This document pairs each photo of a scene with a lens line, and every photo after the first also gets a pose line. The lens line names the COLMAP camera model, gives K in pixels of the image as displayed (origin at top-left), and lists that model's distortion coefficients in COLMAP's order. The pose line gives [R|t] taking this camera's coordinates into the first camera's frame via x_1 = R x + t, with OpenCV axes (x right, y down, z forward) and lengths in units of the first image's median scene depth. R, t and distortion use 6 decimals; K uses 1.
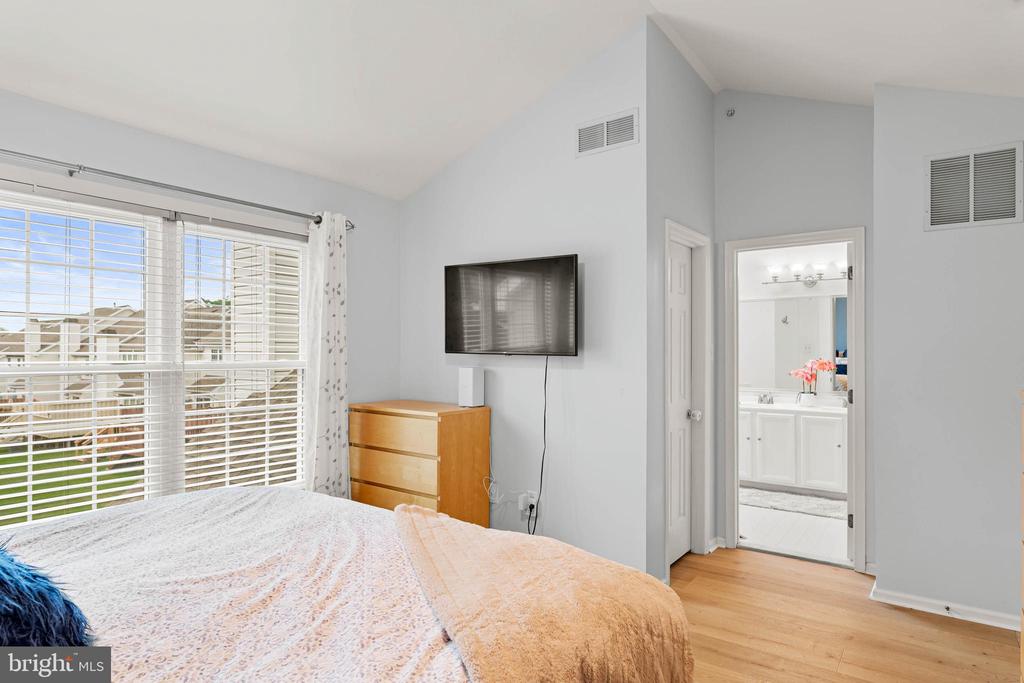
lens RADIAL K [[598.2, 0, 533.3], [0, 598.2, 344.4], [0, 0, 1]] dist [-0.001225, -0.000638]
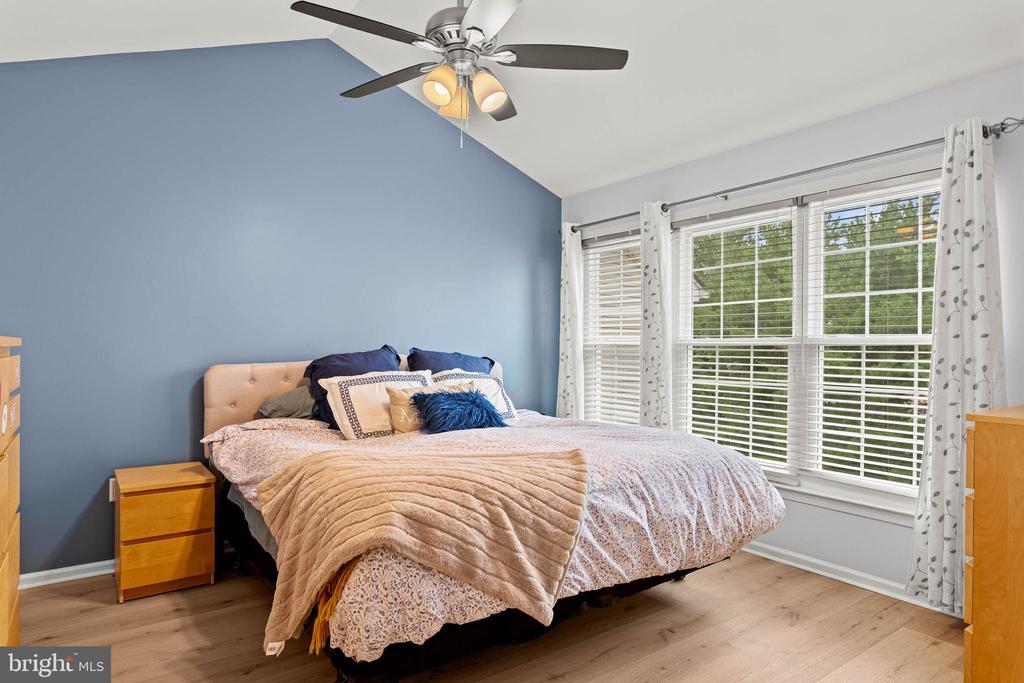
lens RADIAL K [[592.0, 0, 512.0], [0, 592.0, 341.5], [0, 0, 1]] dist [-0.001207, -0.000612]
pose [[-0.275930, -0.015179, -0.961058, 0.474778], [0.022877, 0.999488, -0.022355, 0.041201], [0.960905, -0.028155, -0.275441, 0.673791]]
